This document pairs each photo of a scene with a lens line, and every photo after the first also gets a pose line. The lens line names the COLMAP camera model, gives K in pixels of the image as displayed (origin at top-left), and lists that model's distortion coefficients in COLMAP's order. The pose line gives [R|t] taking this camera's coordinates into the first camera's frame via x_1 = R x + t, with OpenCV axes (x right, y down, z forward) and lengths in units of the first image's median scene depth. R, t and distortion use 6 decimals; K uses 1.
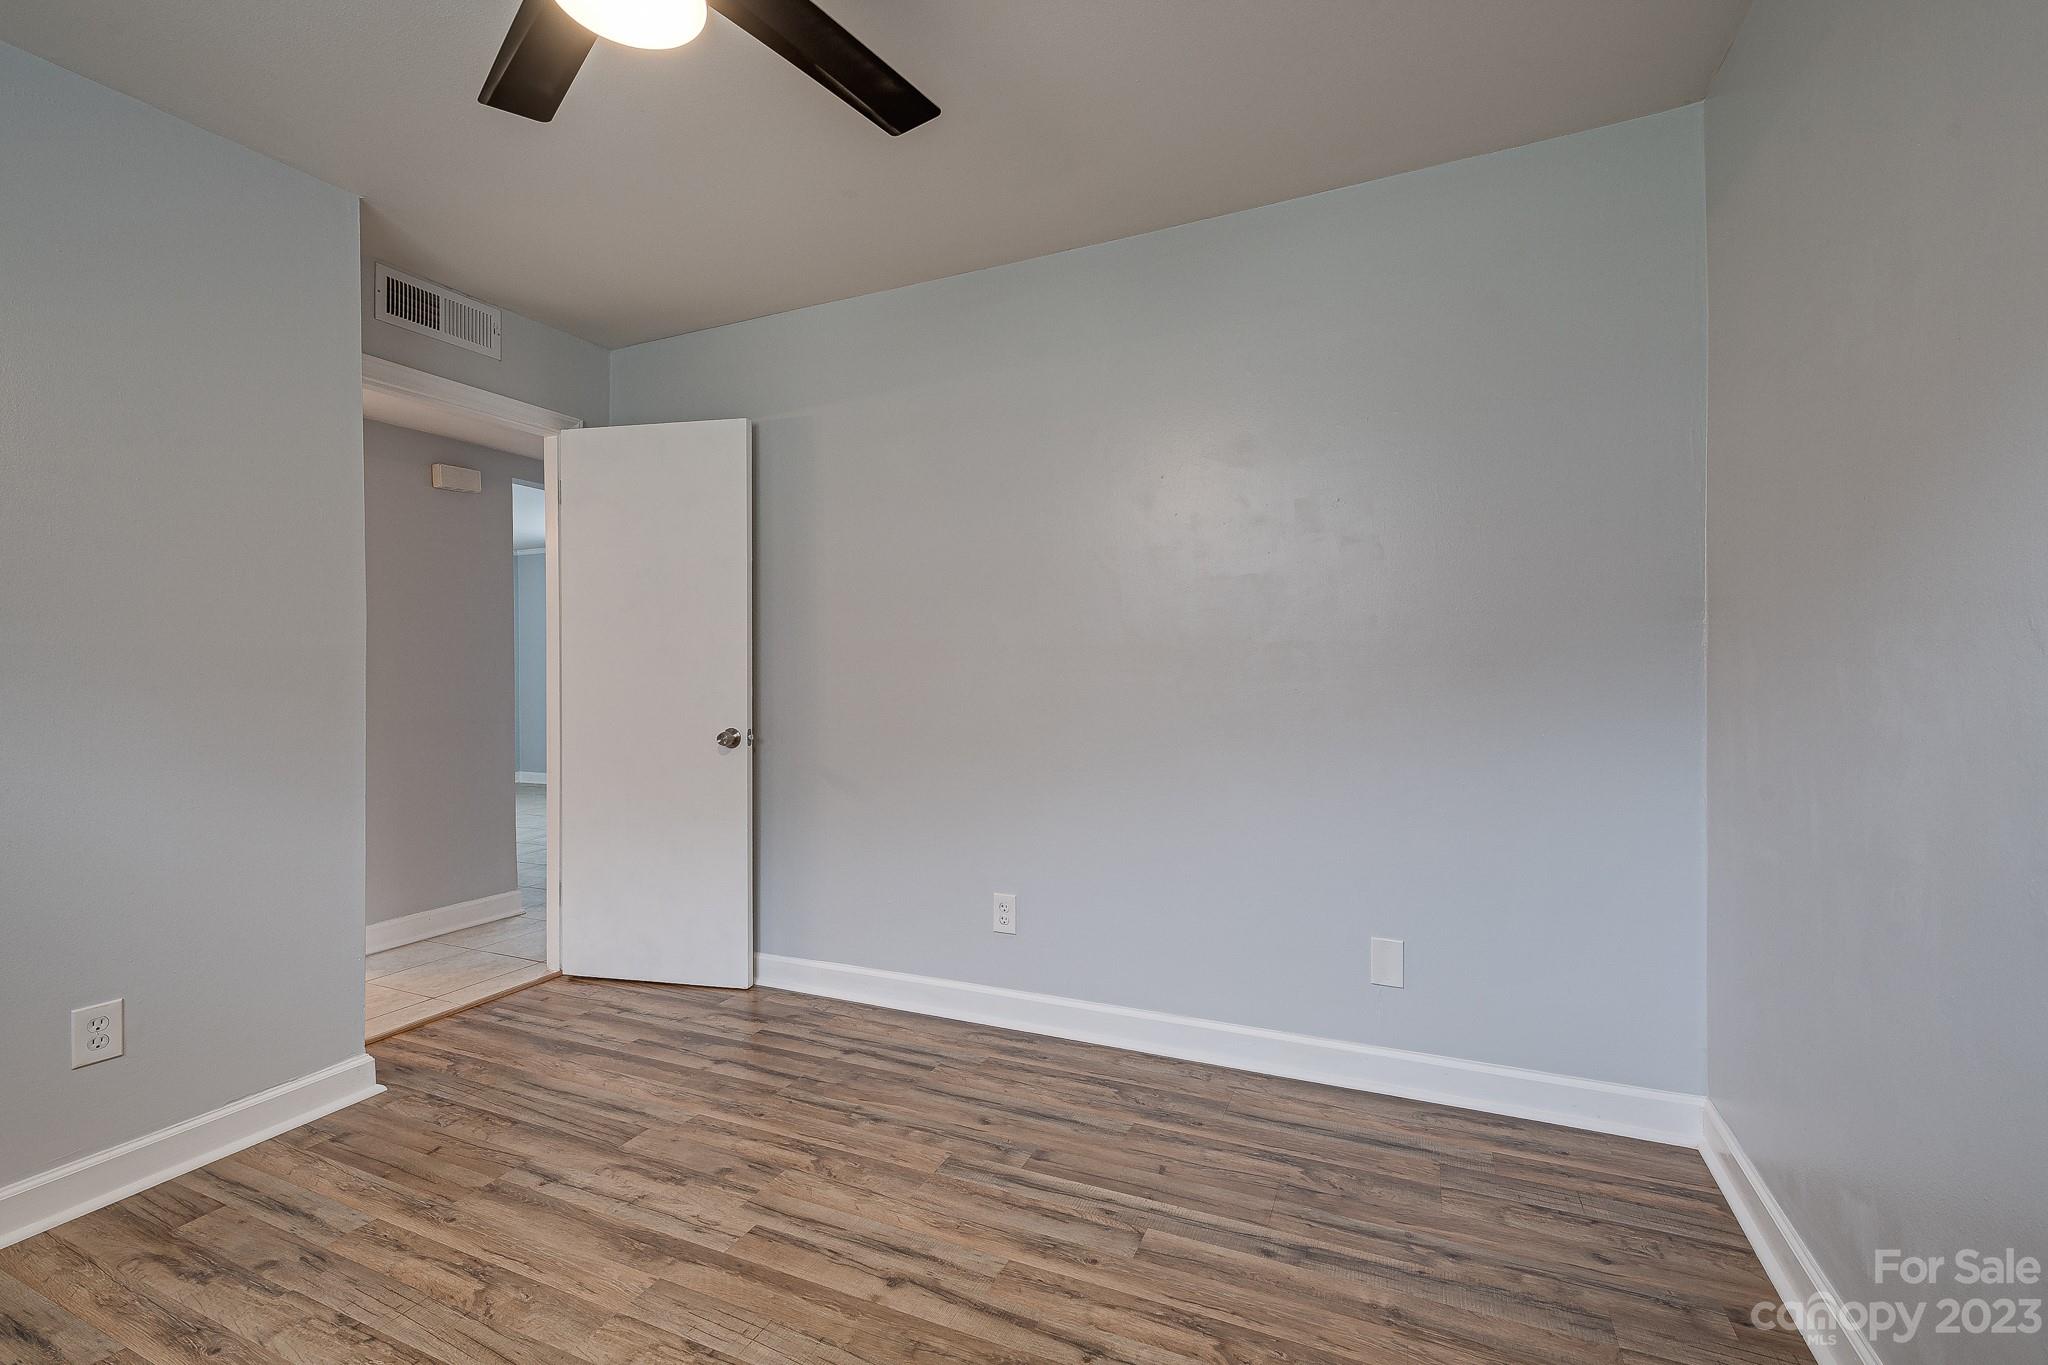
lens RADIAL K [[873.8, 0, 1028.4], [0, 873.8, 676.2], [0, 0, 1]] dist [0.022302, -0.010680]
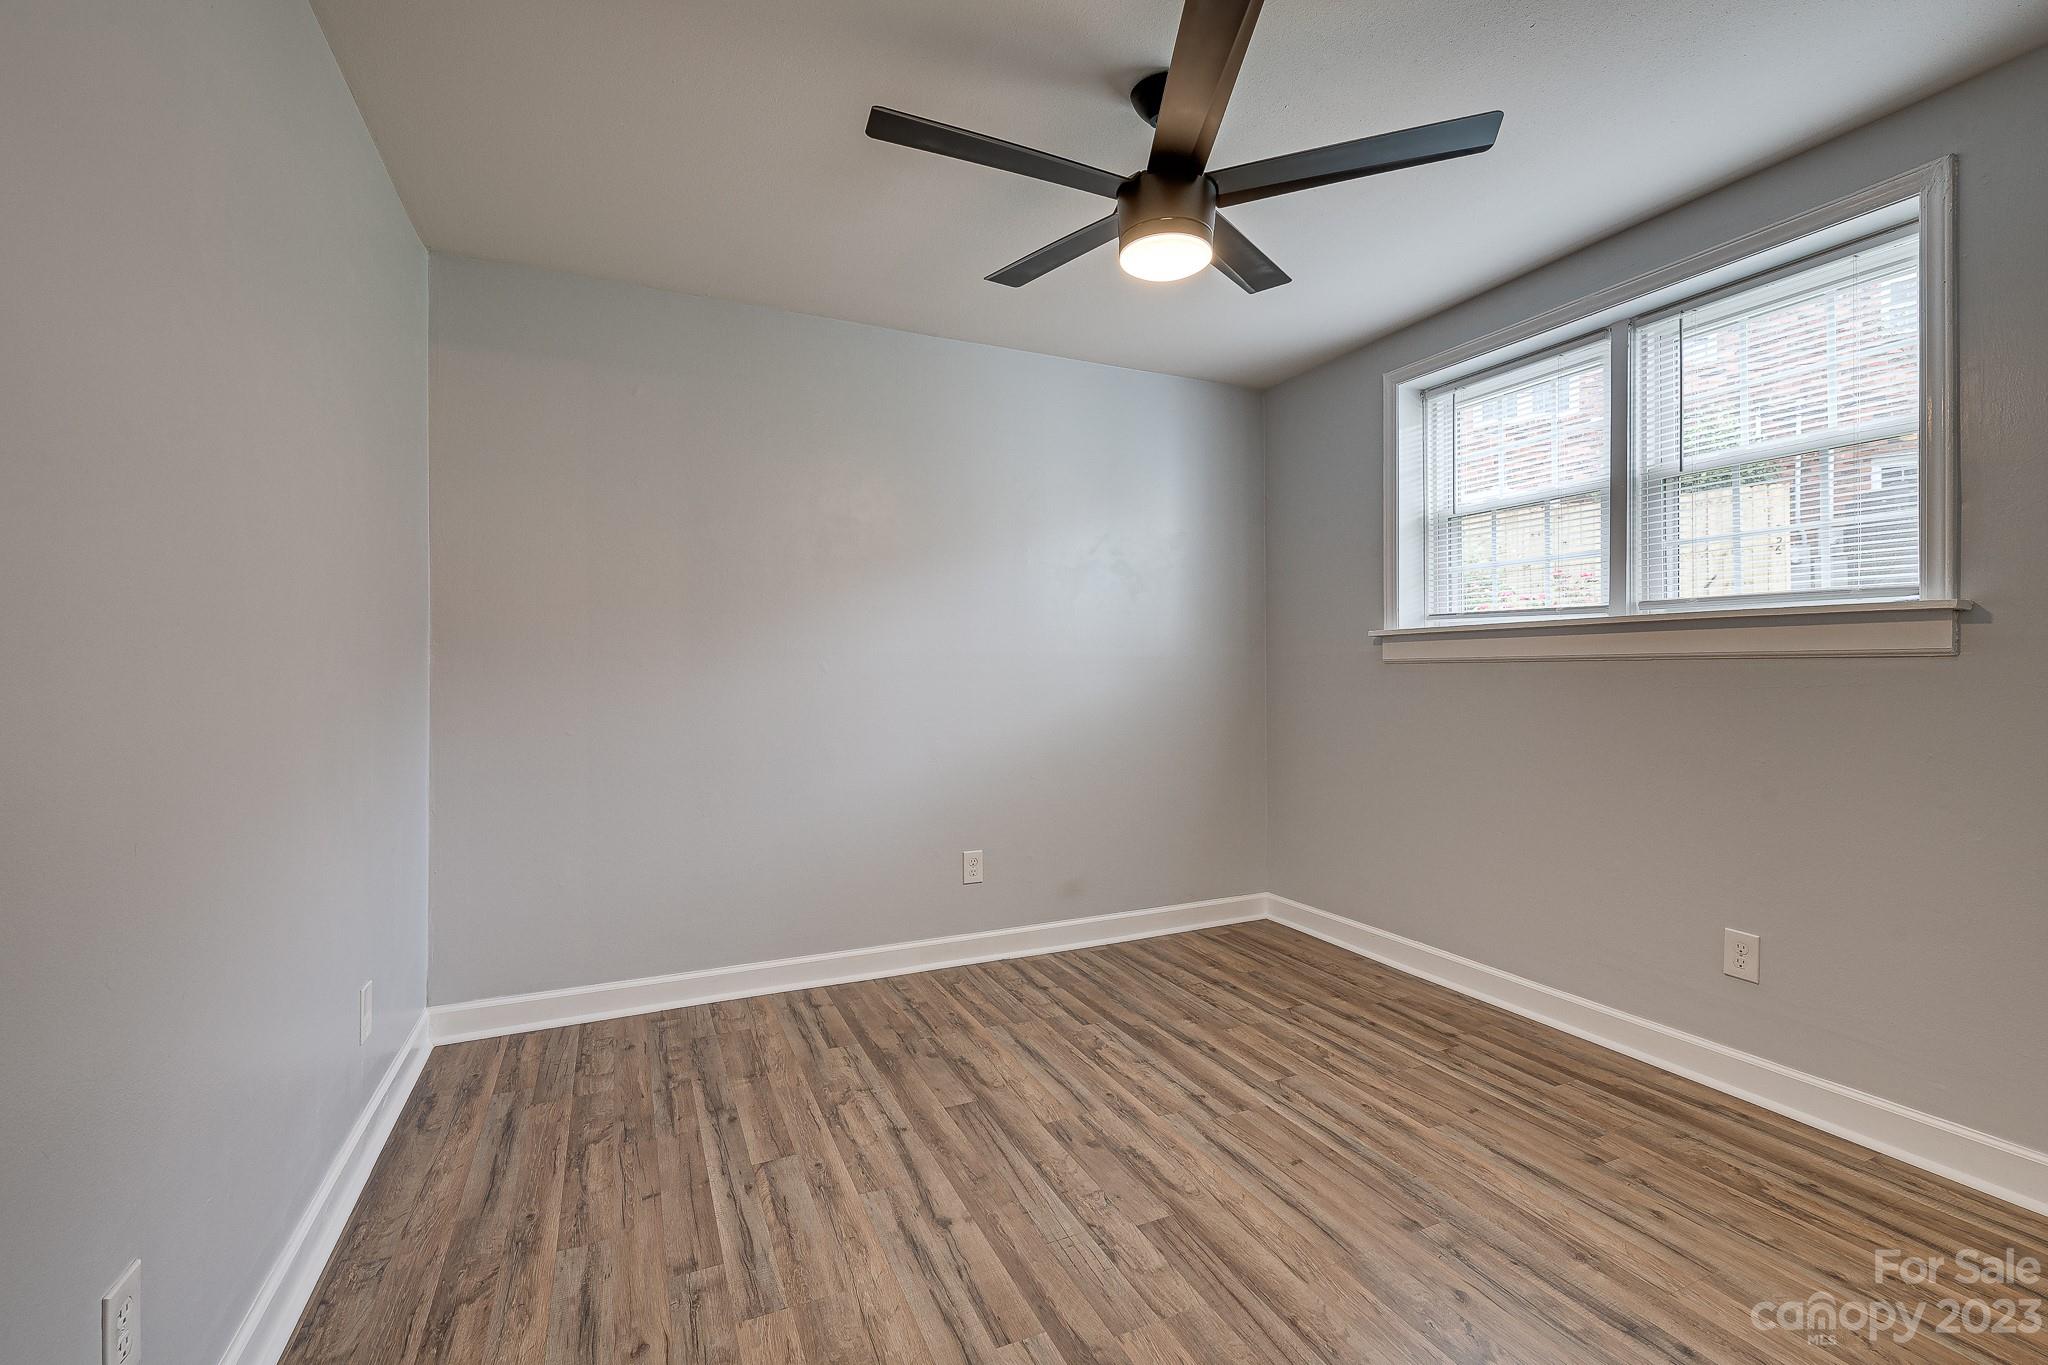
lens RADIAL K [[879.6, 0, 1027.5], [0, 879.6, 663.3], [0, 0, 1]] dist [0.021538, -0.010661]
pose [[-0.753263, 0.019981, 0.657416, -0.792700], [0.014387, 0.999800, -0.013901, -0.000995], [-0.657562, -0.001013, -0.753400, 1.435658]]
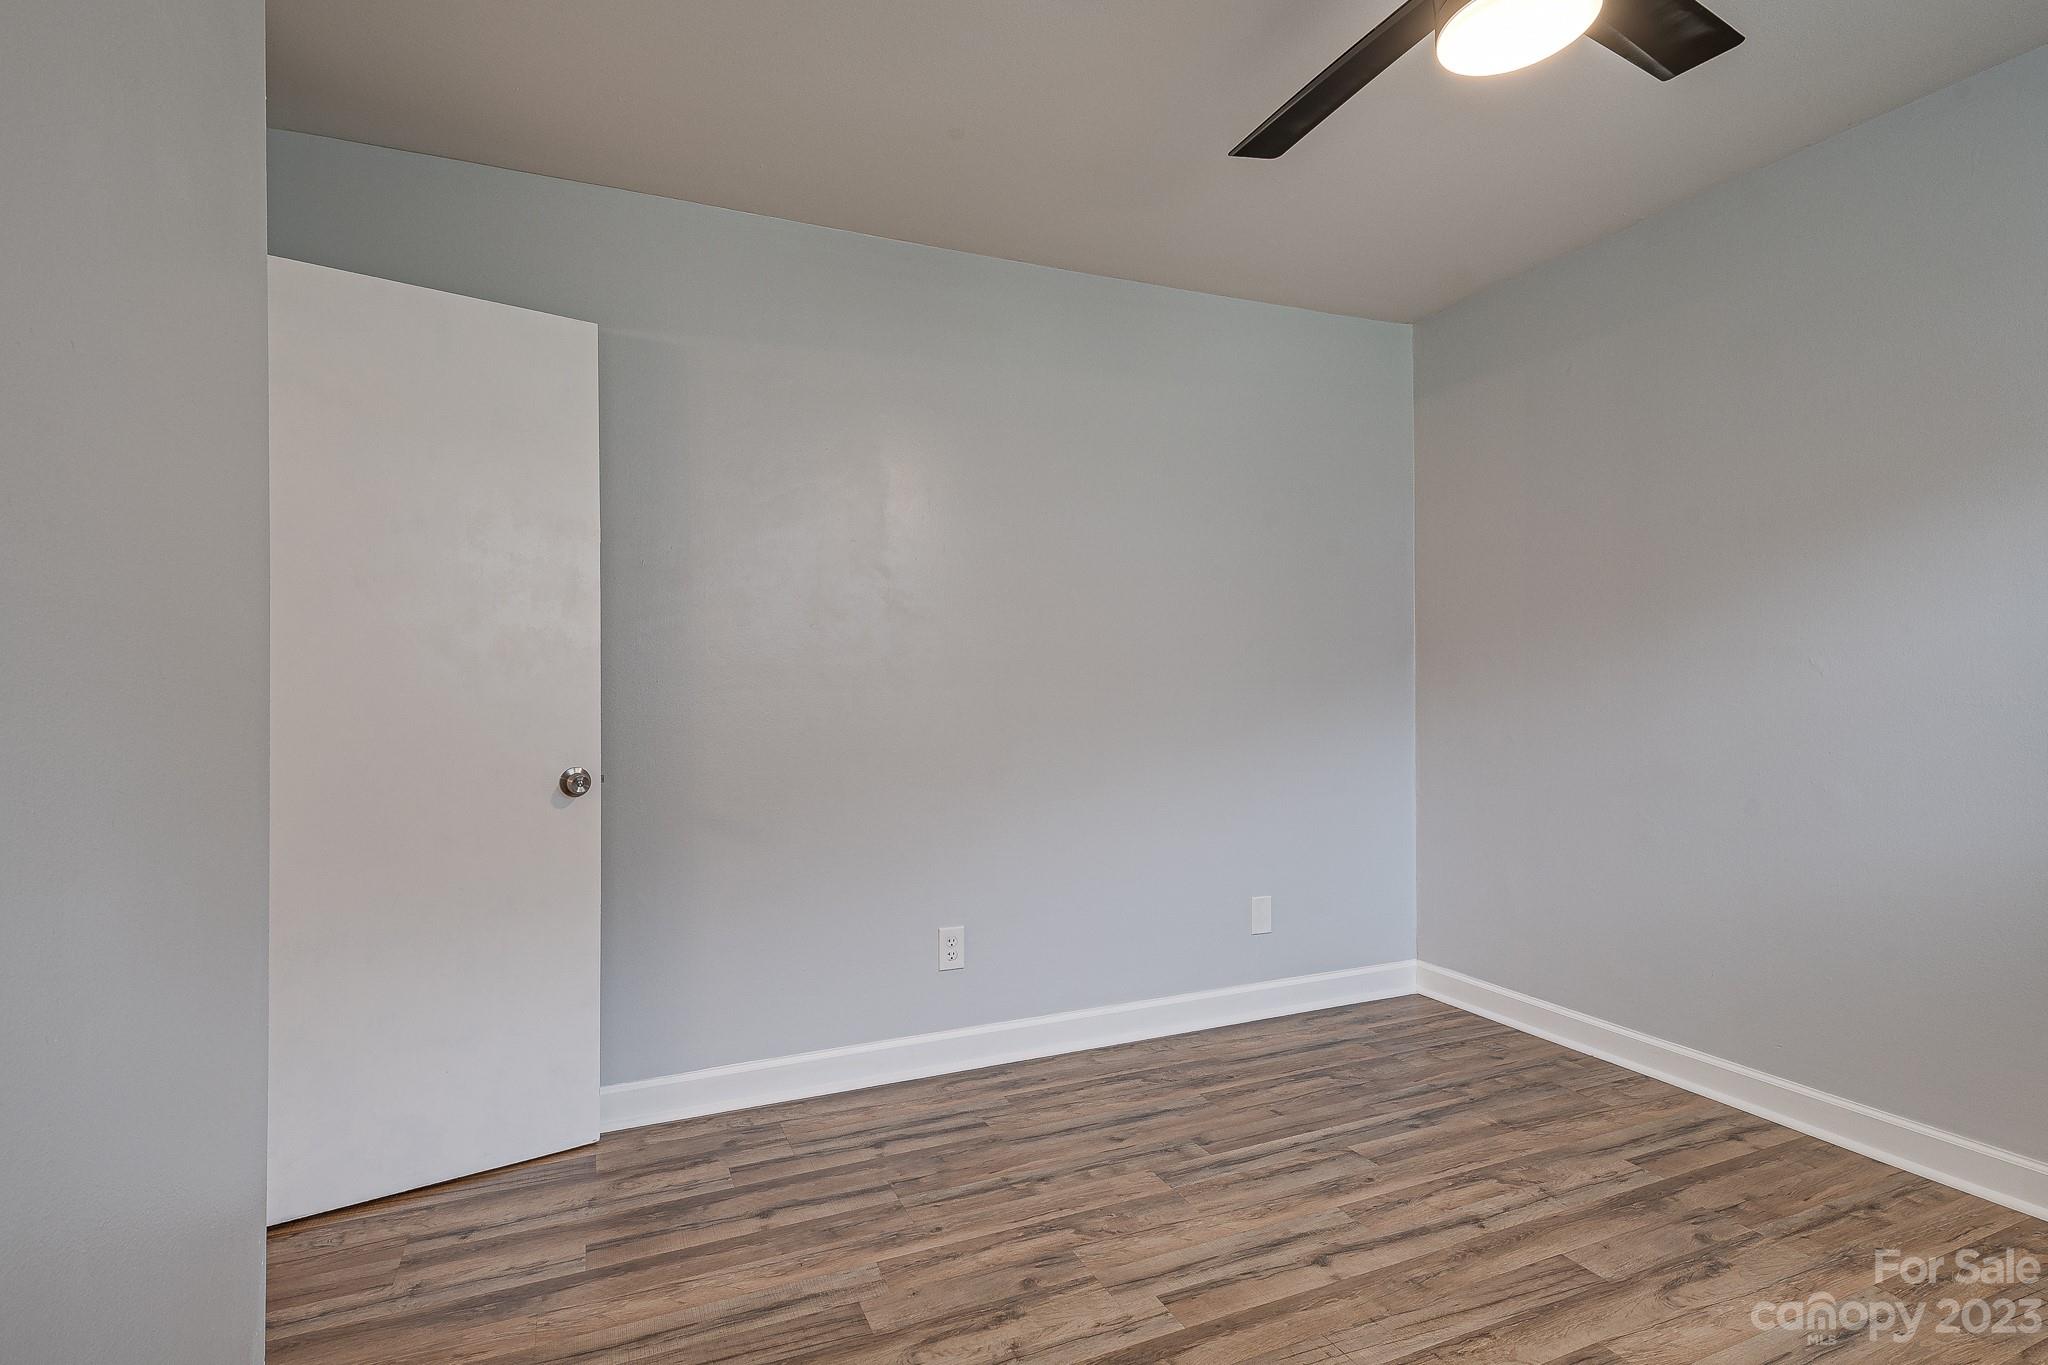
lens RADIAL K [[948.8, 0, 958.3], [0, 948.8, 685.4], [0, 0, 1]] dist [0.023035, -0.010587]
pose [[0.695103, 0.005261, 0.718891, -1.032482], [0.004975, 0.999914, -0.012128, 0.010264], [-0.718893, 0.012006, 0.695017, 0.412357]]
